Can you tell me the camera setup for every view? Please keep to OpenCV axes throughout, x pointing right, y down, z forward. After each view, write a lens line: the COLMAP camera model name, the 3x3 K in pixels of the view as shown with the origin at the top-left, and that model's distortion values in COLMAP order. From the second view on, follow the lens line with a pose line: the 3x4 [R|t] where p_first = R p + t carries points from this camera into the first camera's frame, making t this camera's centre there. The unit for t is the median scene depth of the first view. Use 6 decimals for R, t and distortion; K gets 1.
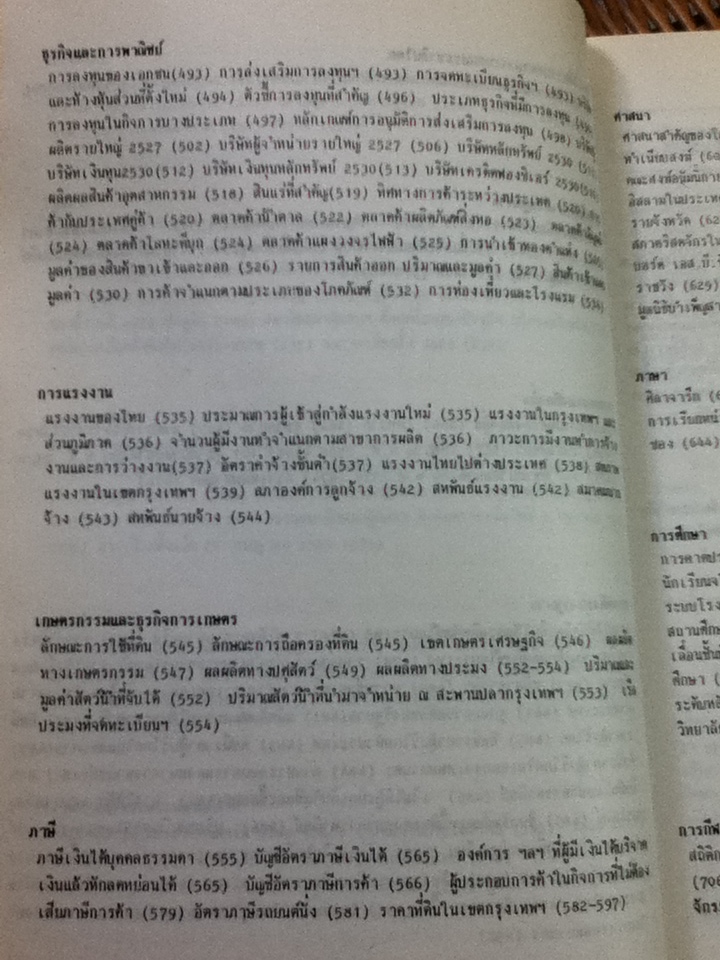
lens RADIAL K [[386.5, 0, 357.0], [0, 386.5, 482.6], [0, 0, 1]] dist [-0.006411, -0.001597]
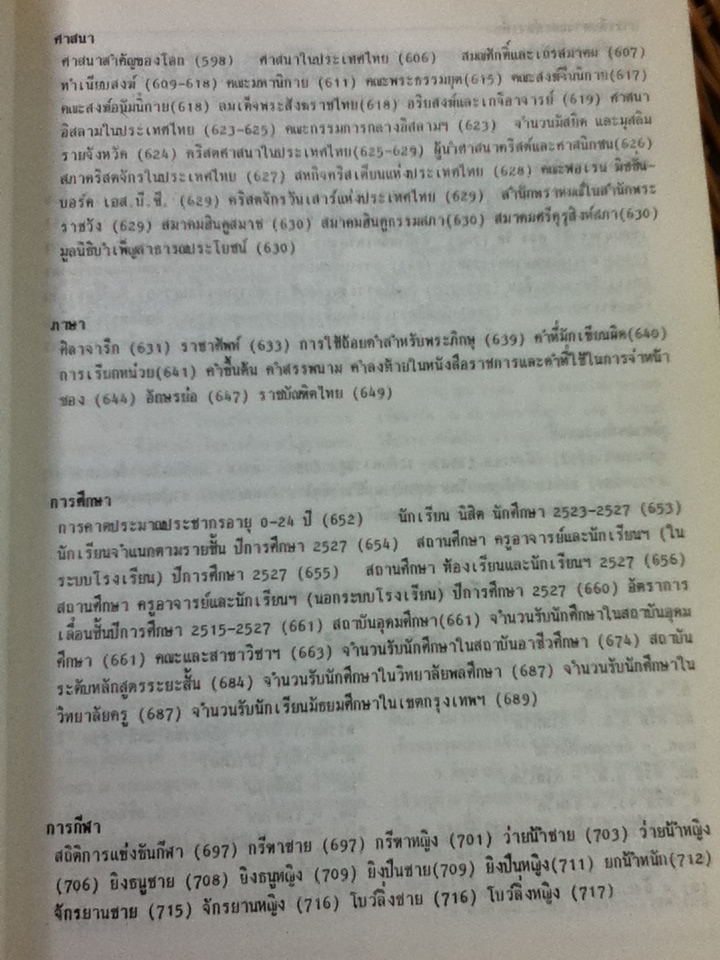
lens RADIAL K [[386.5, 0, 360.7], [0, 386.5, 478.3], [0, 0, 1]] dist [-0.006411, -0.001597]
pose [[0.999034, 0.013381, 0.041867, 1.416452], [-0.013644, 0.999889, 0.006006, 0.066972], [-0.041782, -0.006571, 0.999105, 0.070409]]
